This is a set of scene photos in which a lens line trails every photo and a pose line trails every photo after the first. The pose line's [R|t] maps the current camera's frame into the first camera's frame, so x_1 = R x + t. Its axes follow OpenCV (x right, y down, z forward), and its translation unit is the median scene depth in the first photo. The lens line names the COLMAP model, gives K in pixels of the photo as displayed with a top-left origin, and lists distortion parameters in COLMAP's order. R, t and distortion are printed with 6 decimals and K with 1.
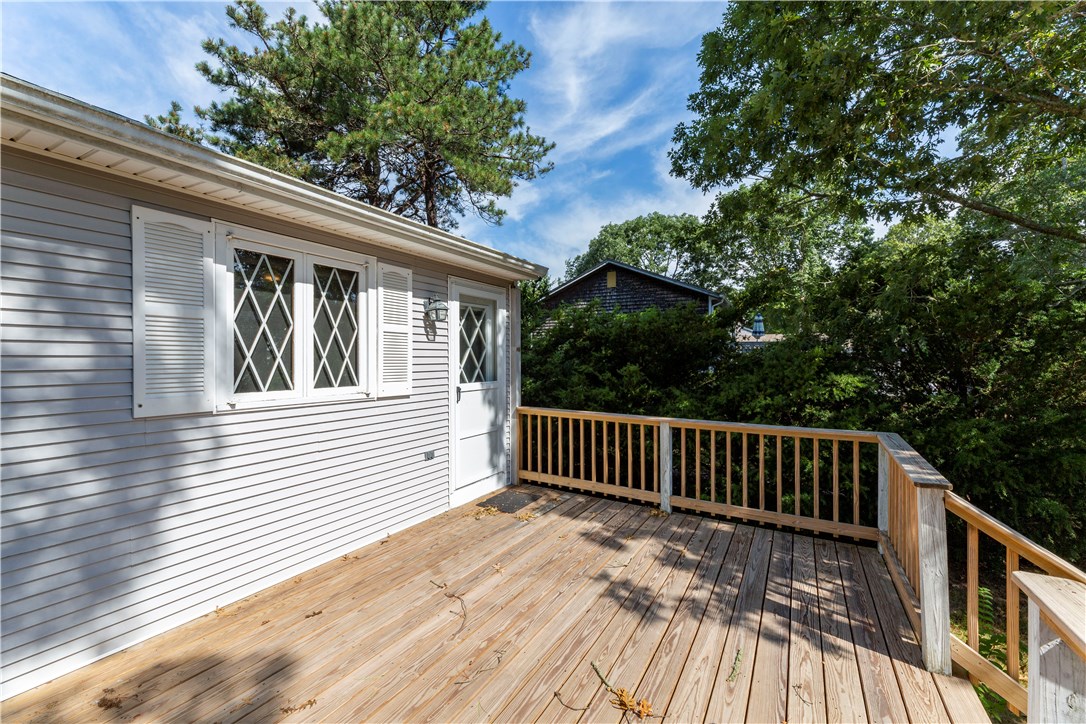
lens RADIAL K [[434.5, 0, 543.3], [0, 434.5, 366.6], [0, 0, 1]] dist [0.003485, -0.000877]
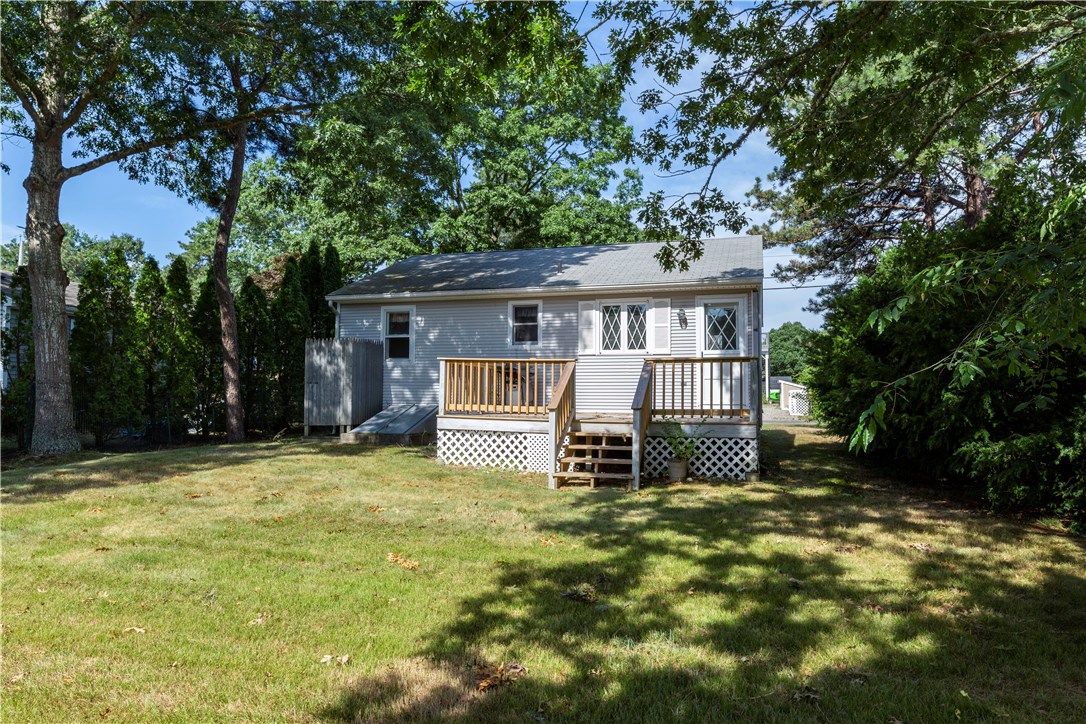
lens RADIAL K [[727.3, 0, 534.5], [0, 727.3, 365.1], [0, 0, 1]] dist [0.004760, -0.001788]
pose [[0.223410, -0.042412, -0.973801, 3.675662], [-0.021068, 0.998609, -0.048326, 0.368501], [0.974497, 0.031312, 0.222206, -0.582469]]
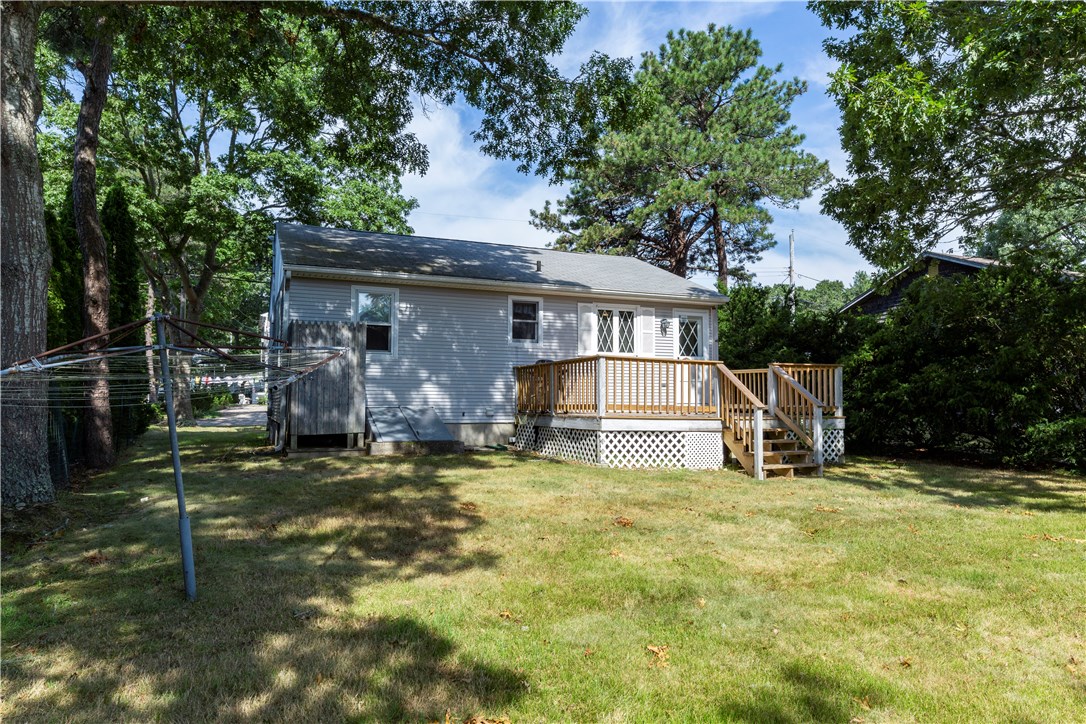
lens RADIAL K [[705.9, 0, 544.9], [0, 705.9, 378.5], [0, 0, 1]] dist [0.003731, -0.001824]
pose [[0.814998, -0.021721, -0.579056, 1.738801], [-0.007504, 0.998818, -0.048028, 0.435941], [0.579415, 0.043488, 0.813872, -3.017084]]
